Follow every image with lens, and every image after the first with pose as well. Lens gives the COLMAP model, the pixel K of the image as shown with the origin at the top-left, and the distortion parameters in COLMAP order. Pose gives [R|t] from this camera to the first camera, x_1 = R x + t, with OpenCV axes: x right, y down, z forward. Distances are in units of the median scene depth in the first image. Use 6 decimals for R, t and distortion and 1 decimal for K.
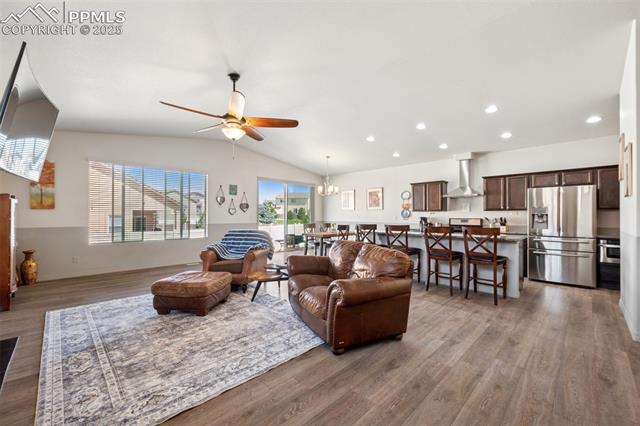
lens RADIAL K [[265.9, 0, 320.1], [0, 265.9, 215.2], [0, 0, 1]] dist [0.004860, -0.000053]
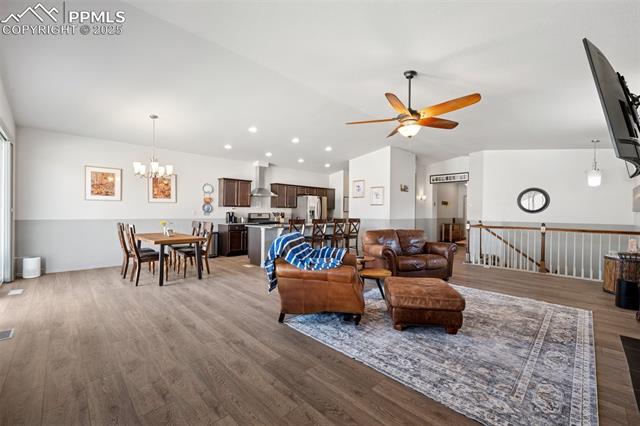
lens RADIAL K [[265.9, 0, 322.4], [0, 265.9, 213.1], [0, 0, 1]] dist [0.004860, -0.000053]
pose [[-0.010457, -0.006719, 0.999923, -0.987669], [-0.011859, 0.999908, 0.006595, 0.000317], [-0.999875, -0.011789, -0.010535, 0.992218]]
